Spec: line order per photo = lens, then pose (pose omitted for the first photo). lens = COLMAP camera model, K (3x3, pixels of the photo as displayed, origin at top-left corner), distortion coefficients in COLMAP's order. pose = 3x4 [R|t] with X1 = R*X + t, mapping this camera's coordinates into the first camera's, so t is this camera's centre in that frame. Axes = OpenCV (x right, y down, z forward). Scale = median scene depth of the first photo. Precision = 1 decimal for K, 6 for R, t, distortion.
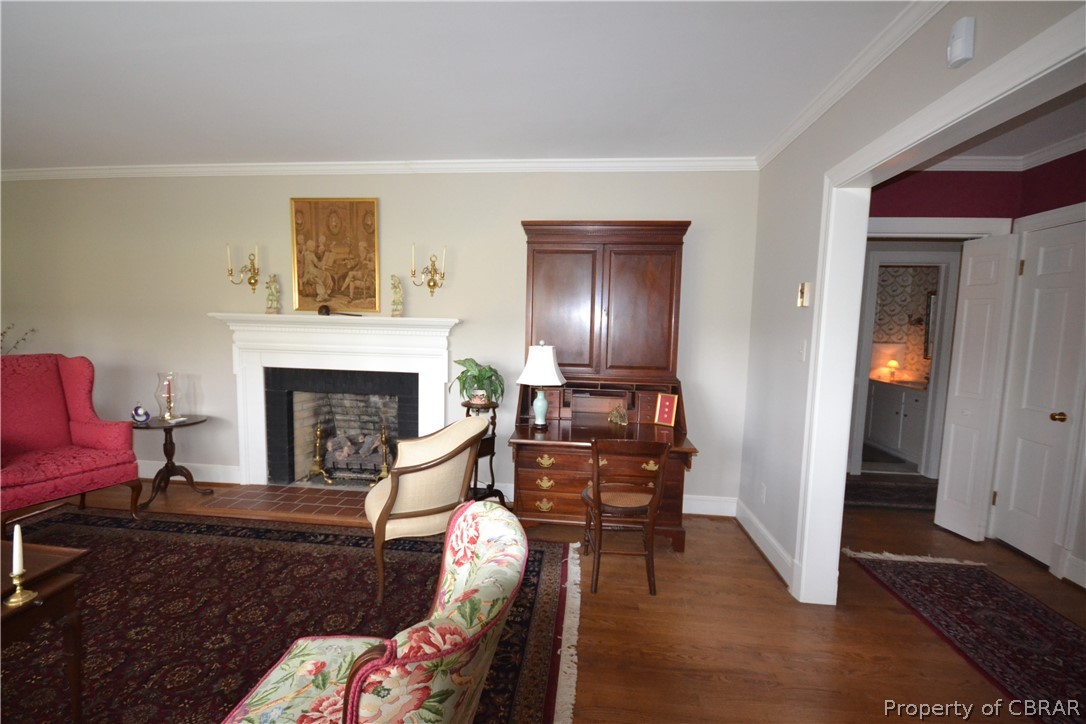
lens RADIAL K [[480.9, 0, 530.9], [0, 480.9, 358.8], [0, 0, 1]] dist [-0.003996, 0.000041]
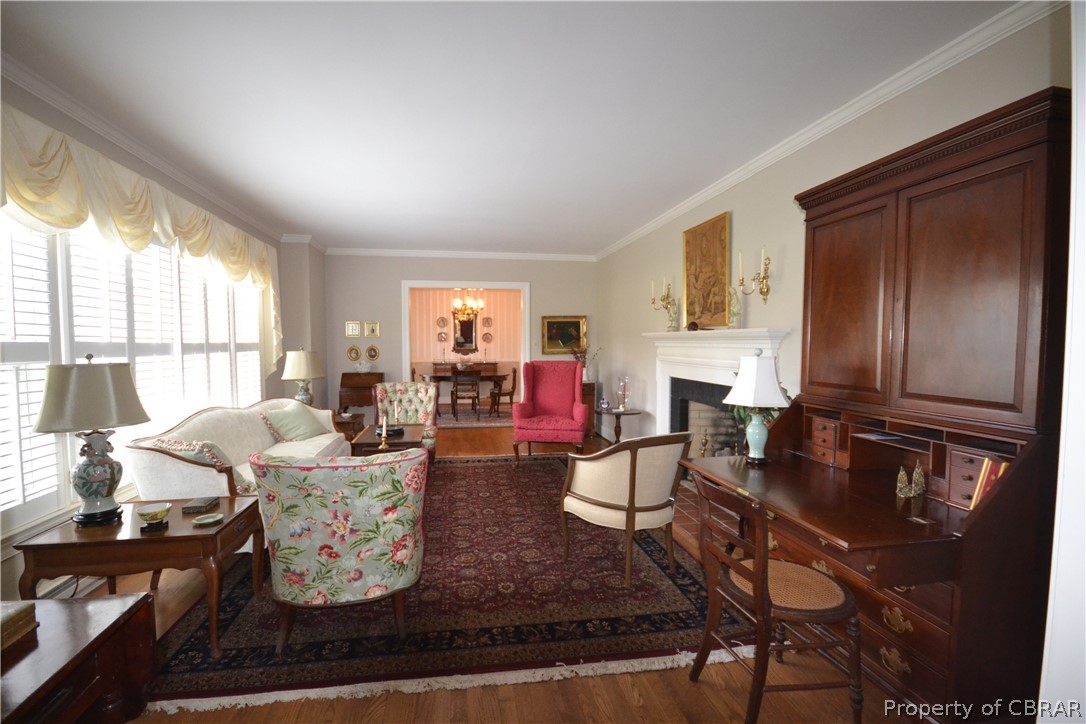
lens RADIAL K [[480.9, 0, 530.9], [0, 480.9, 358.8], [0, 0, 1]] dist [-0.003996, 0.000041]
pose [[0.271993, 0.009790, -0.962249, 0.524400], [-0.066772, 0.997730, -0.008723, 0.006861], [0.959980, 0.066624, 0.272029, 0.350045]]
